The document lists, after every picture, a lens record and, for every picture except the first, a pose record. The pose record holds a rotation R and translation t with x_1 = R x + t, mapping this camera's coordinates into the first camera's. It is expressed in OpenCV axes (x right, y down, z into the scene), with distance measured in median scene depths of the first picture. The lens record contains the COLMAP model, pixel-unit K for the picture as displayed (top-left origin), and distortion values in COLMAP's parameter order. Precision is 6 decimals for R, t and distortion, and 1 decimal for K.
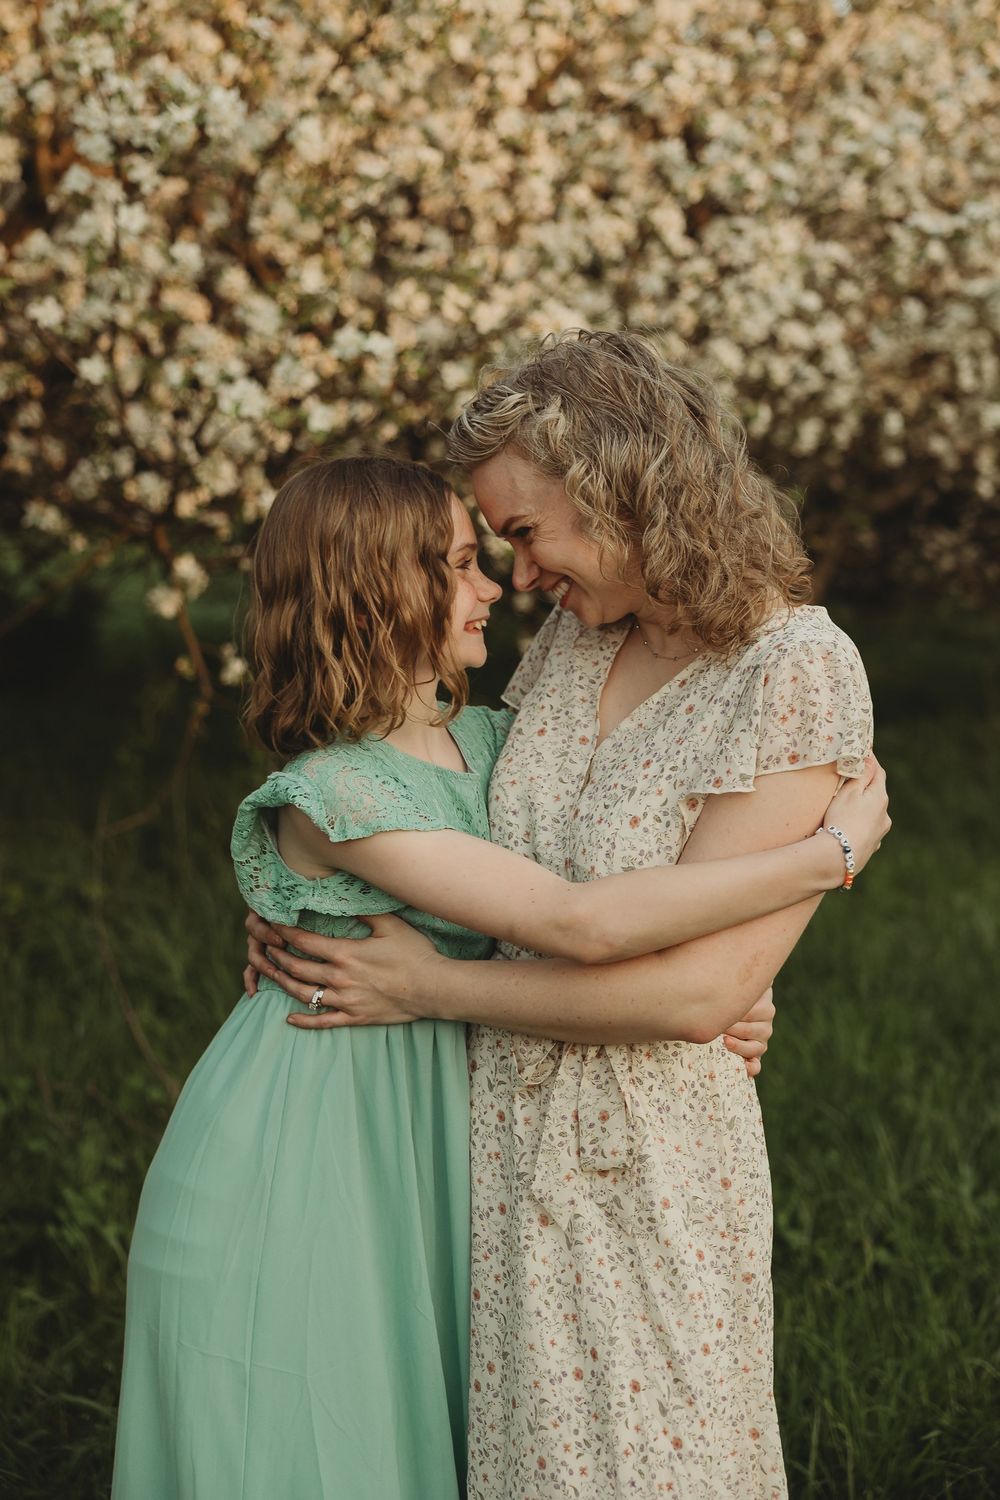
lens RADIAL K [[2282.3, 0, 581.4], [0, 2282.3, 741.6], [0, 0, 1]] dist [-0.021184, 0.685237]
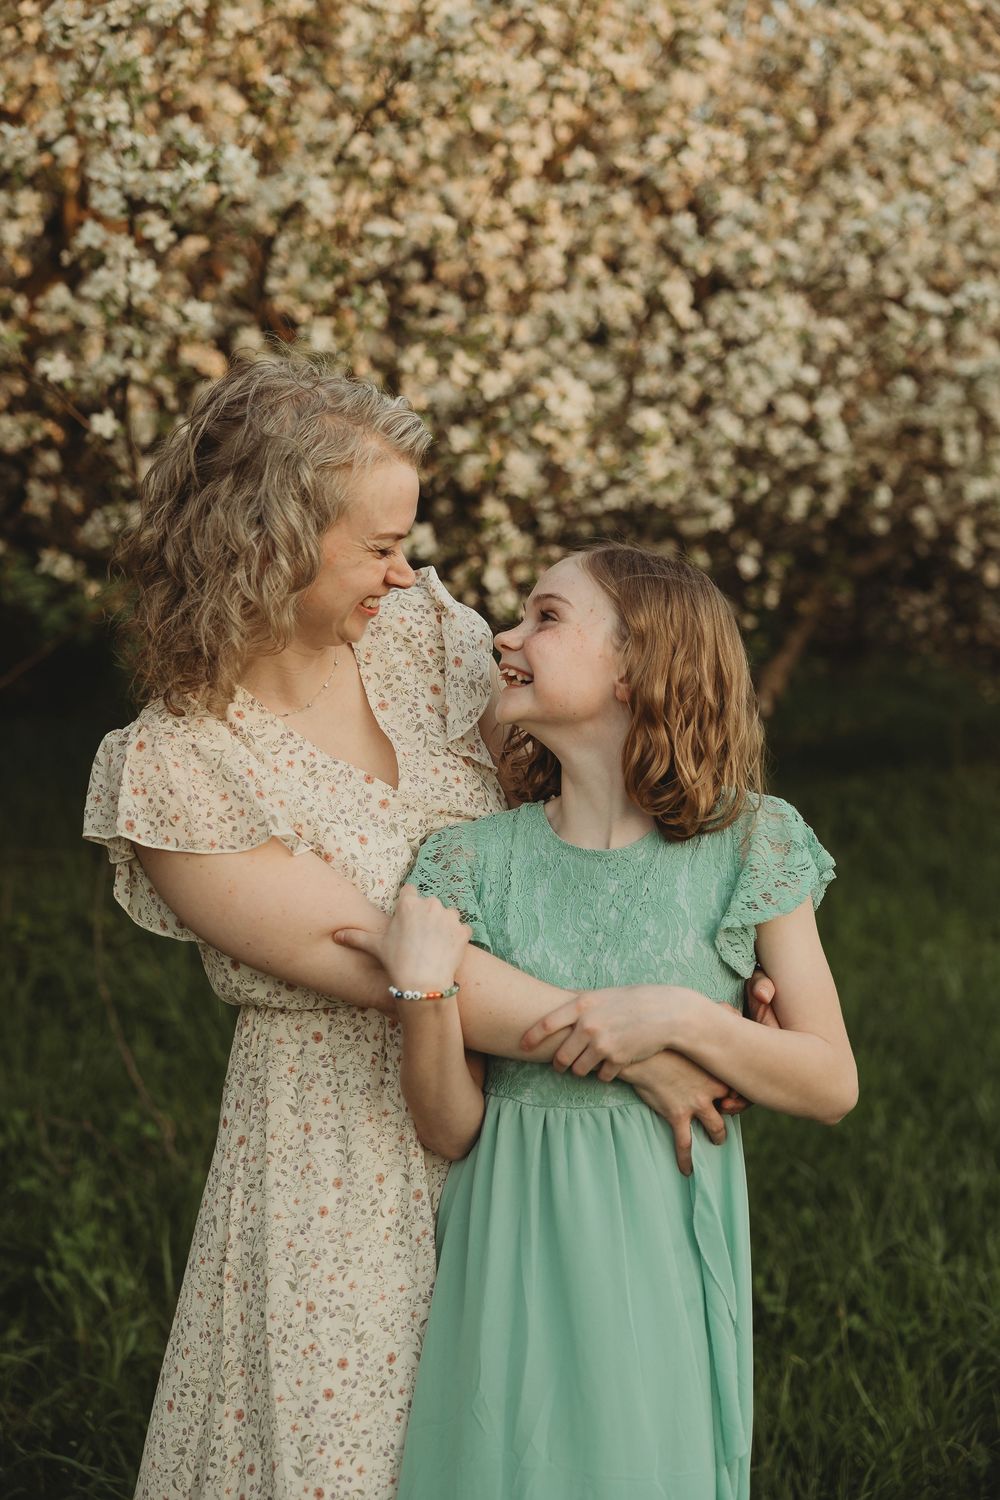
lens RADIAL K [[2083.2, 0, 556.4], [0, 2083.2, 794.2], [0, 0, 1]] dist [0.035489, 0.148598]
pose [[0.999434, 0.033385, -0.004136, -0.004330], [-0.033325, 0.999348, 0.013867, -0.014948], [0.004596, -0.013722, 0.999895, 0.060528]]
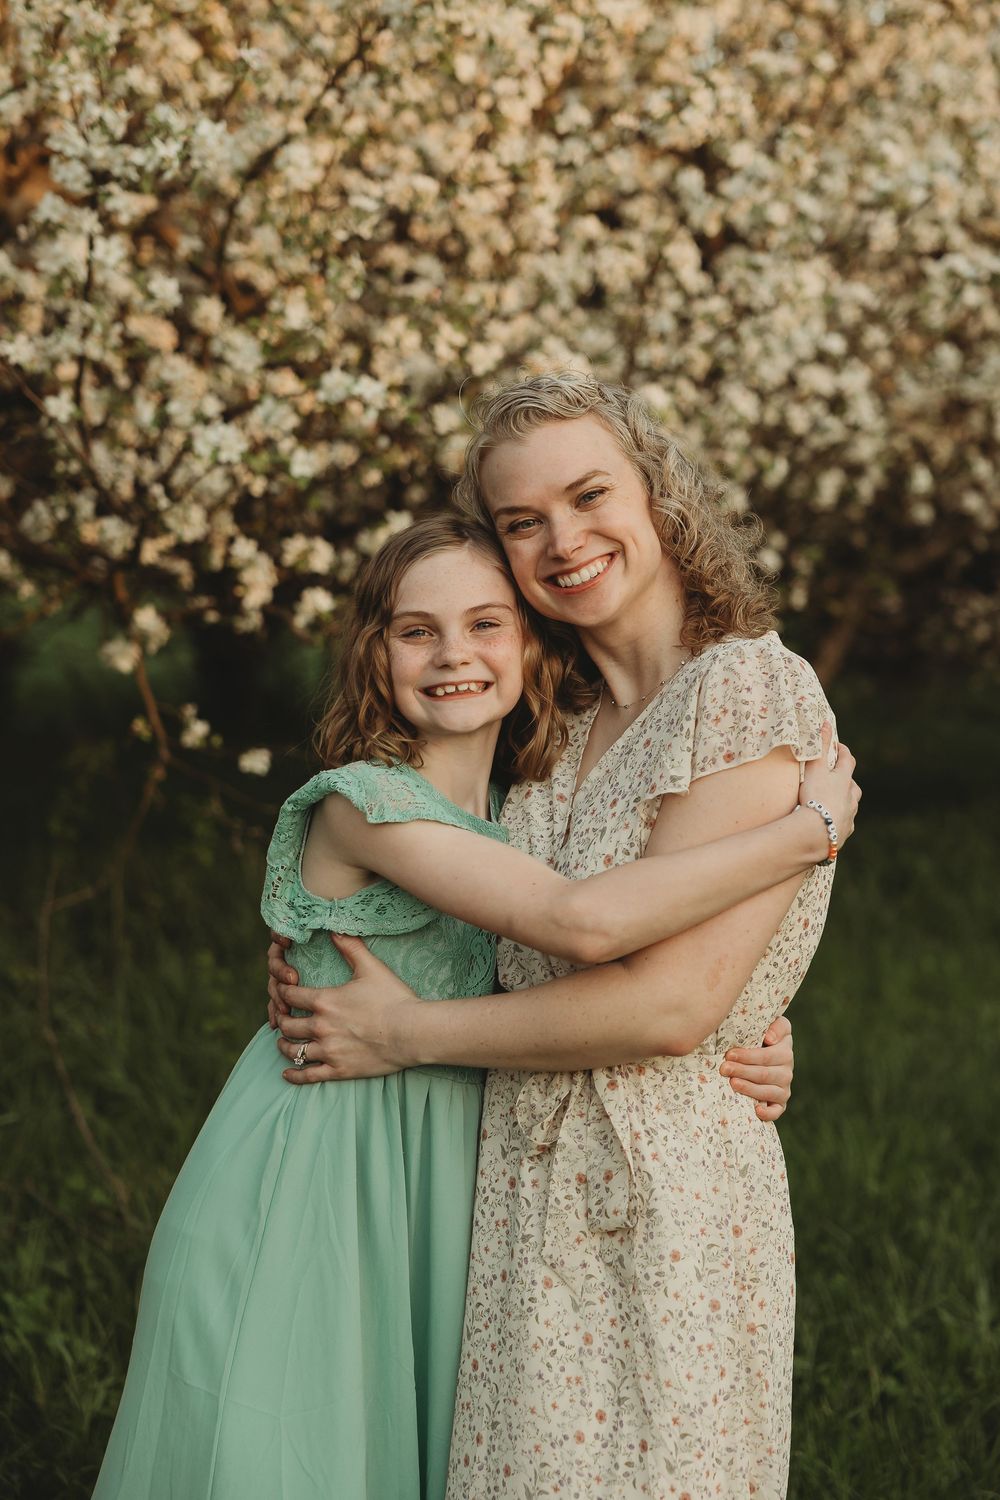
lens RADIAL K [[2673.2, 0, 600.0], [0, 2673.2, 753.4], [0, 0, 1]] dist [0.035863, 0.153932]
pose [[0.999564, 0.024440, 0.016552, -0.007744], [-0.023968, 0.999318, -0.028084, 0.003010], [-0.017227, 0.027675, 0.999469, -0.070271]]
